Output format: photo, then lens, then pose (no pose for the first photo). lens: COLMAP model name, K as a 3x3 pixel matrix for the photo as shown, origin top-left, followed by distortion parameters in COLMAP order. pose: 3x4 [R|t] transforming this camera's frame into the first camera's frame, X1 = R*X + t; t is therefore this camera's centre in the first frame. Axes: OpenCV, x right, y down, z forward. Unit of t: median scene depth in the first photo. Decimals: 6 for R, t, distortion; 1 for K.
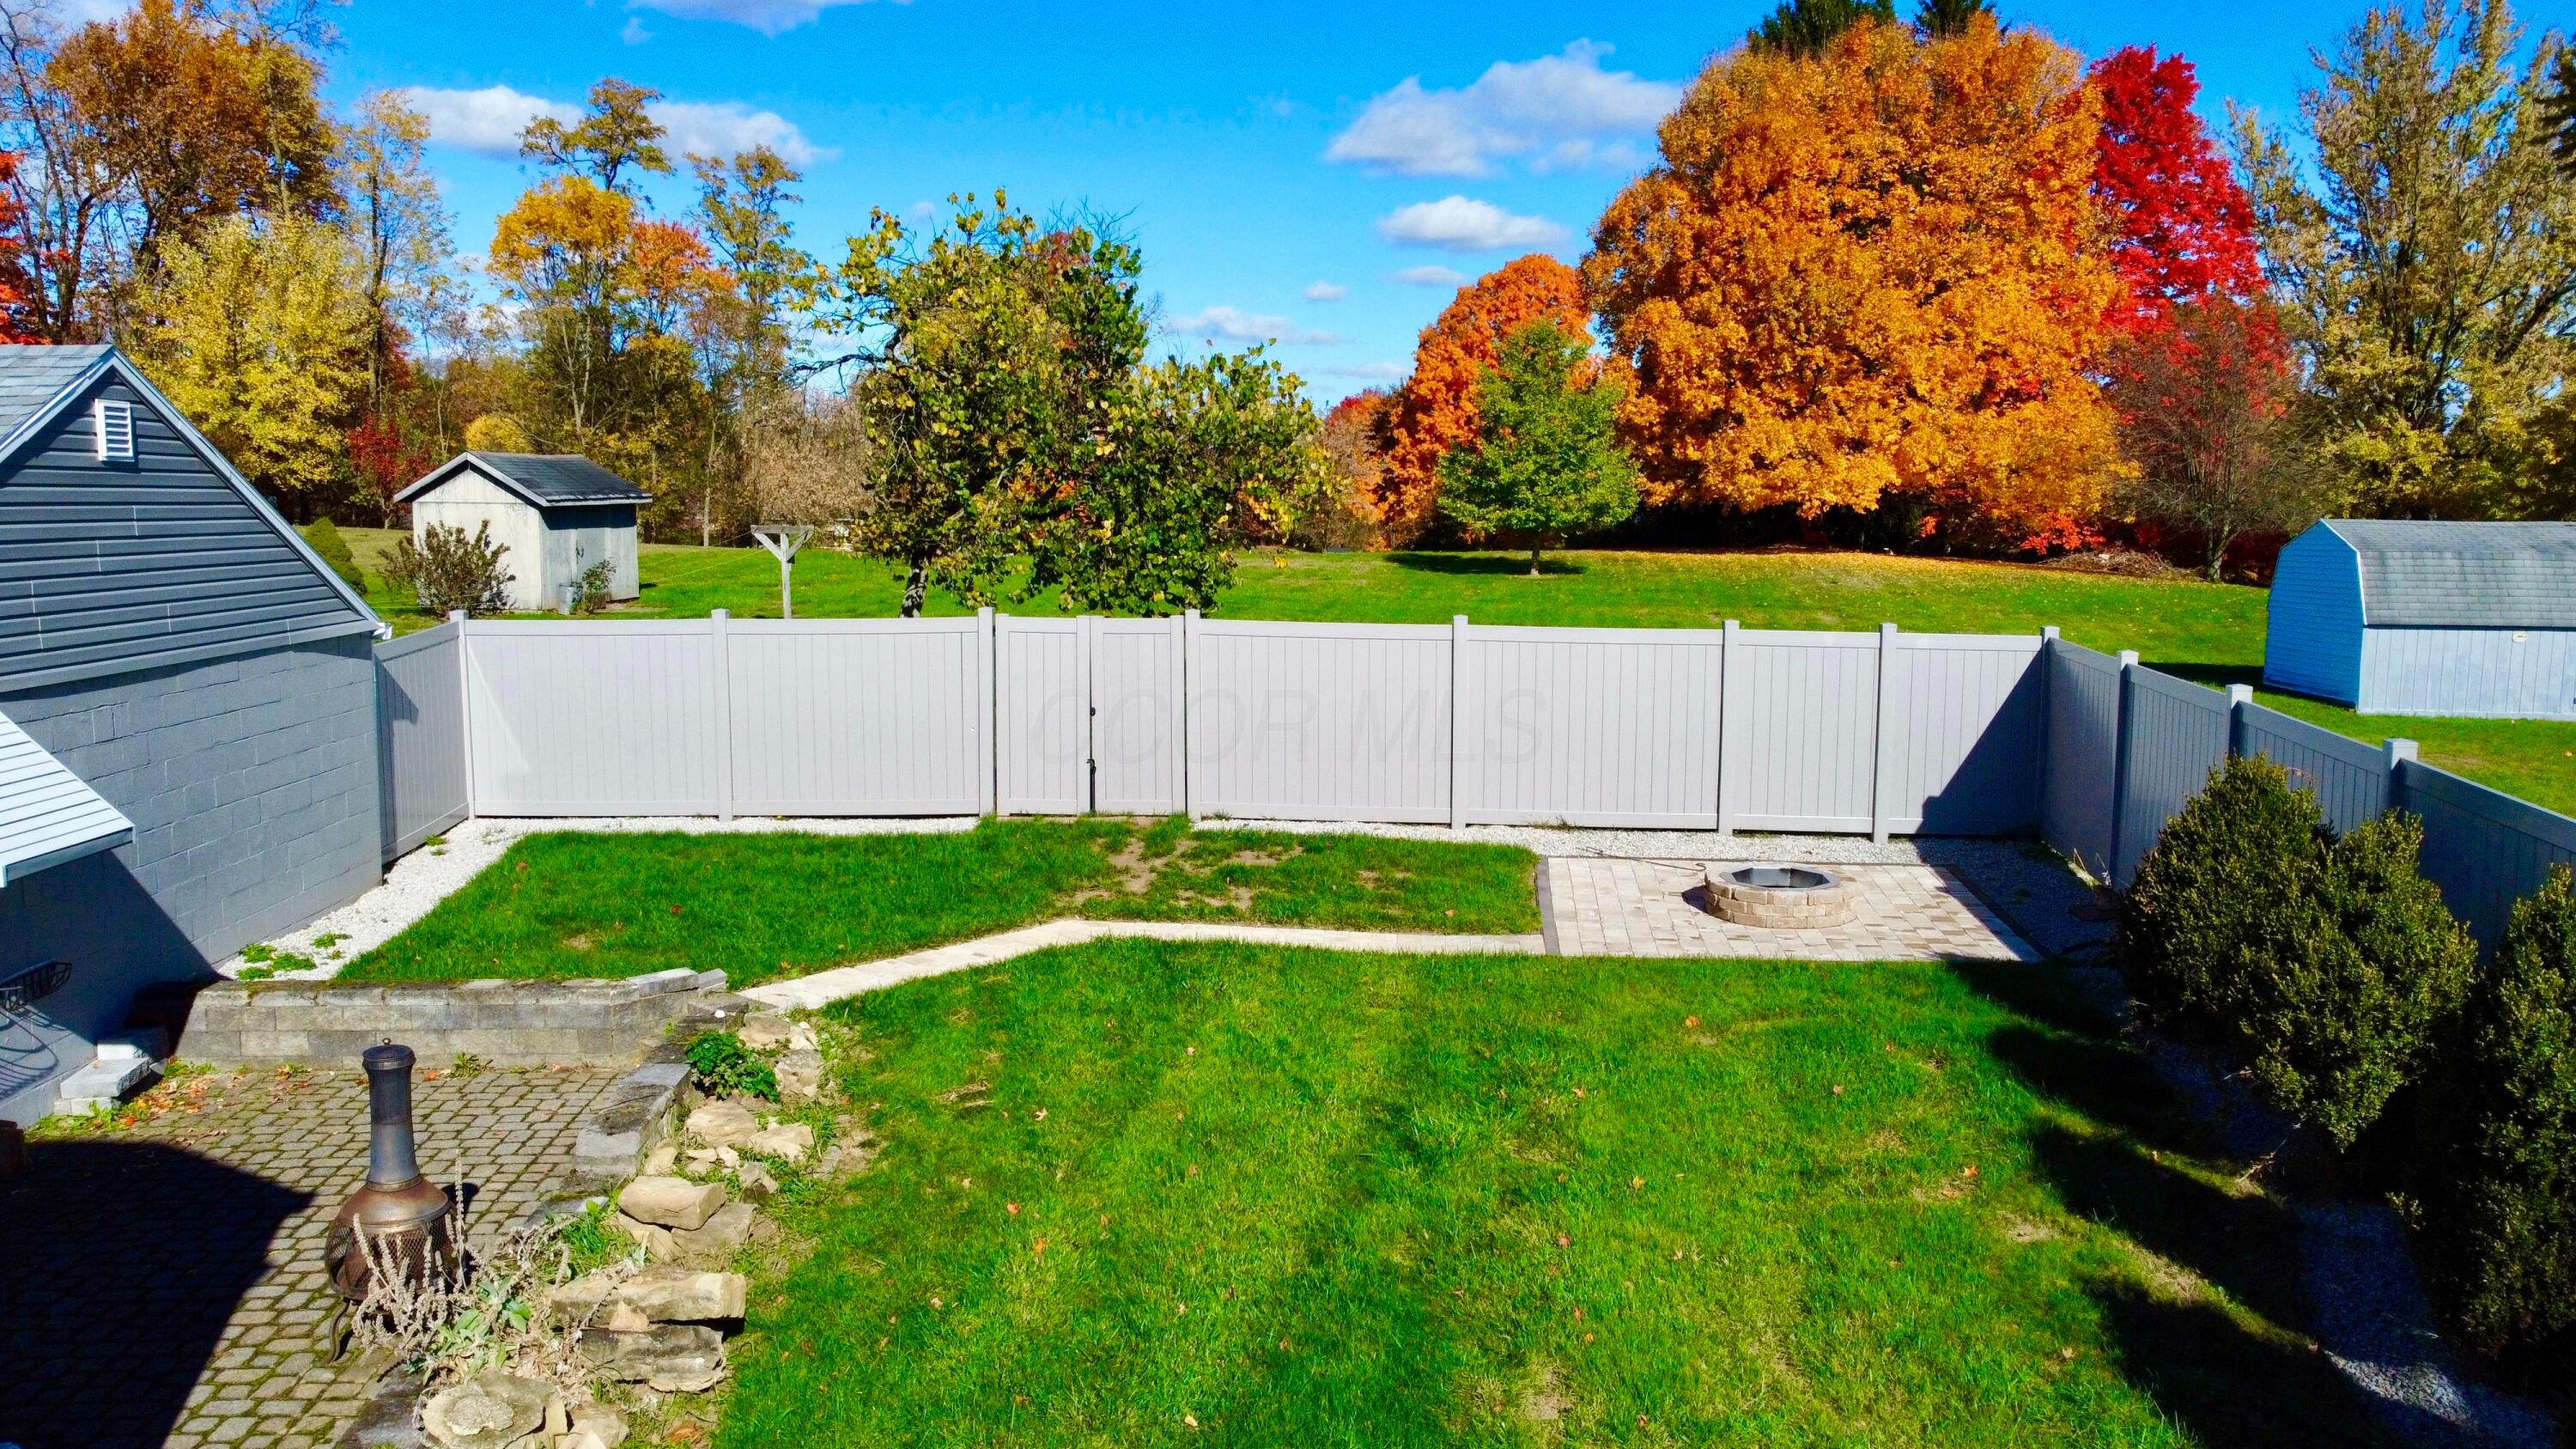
lens RADIAL K [[1952.9, 0, 1283.6], [0, 1952.9, 728.4], [0, 0, 1]] dist [-0.002046, -0.000550]
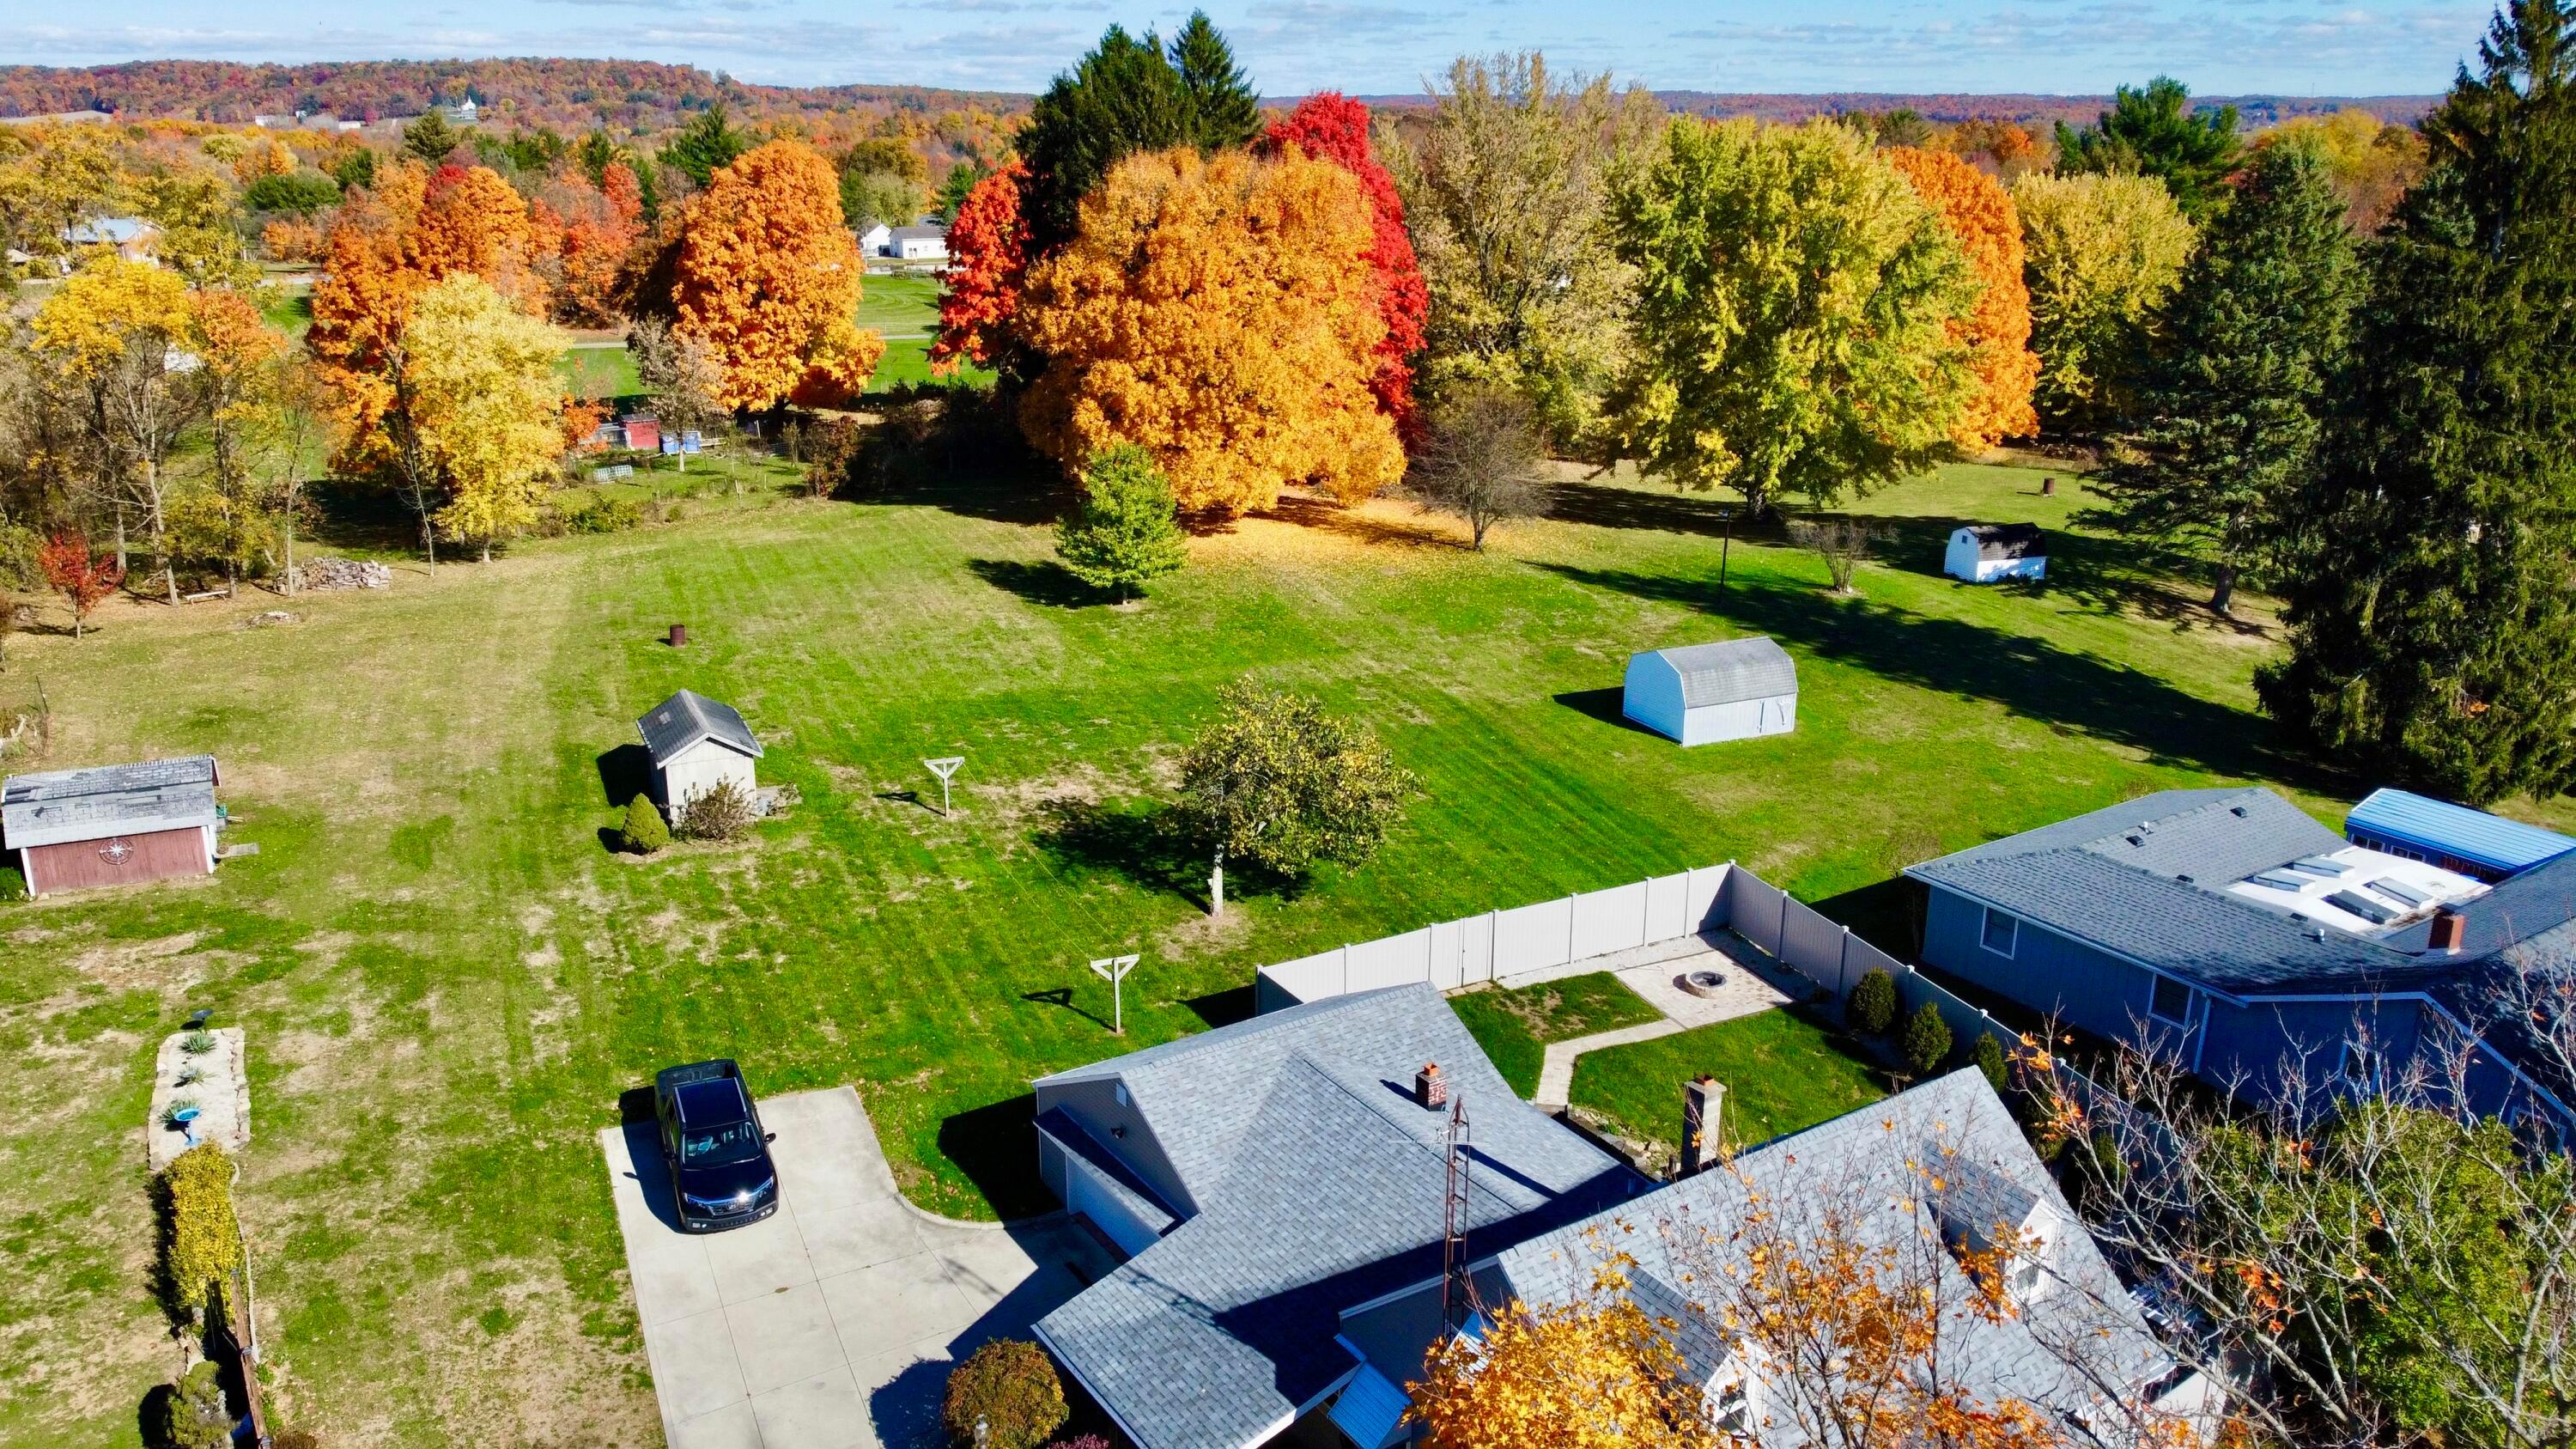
lens RADIAL K [[1953.6, 0, 1285.2], [0, 1953.6, 731.6], [0, 0, 1]] dist [-0.000540, -0.004975]
pose [[0.863129, -0.158616, 0.479426, -0.446785], [0.065197, 0.976446, 0.205678, -0.252053], [-0.500758, -0.146270, 0.853140, -0.332013]]
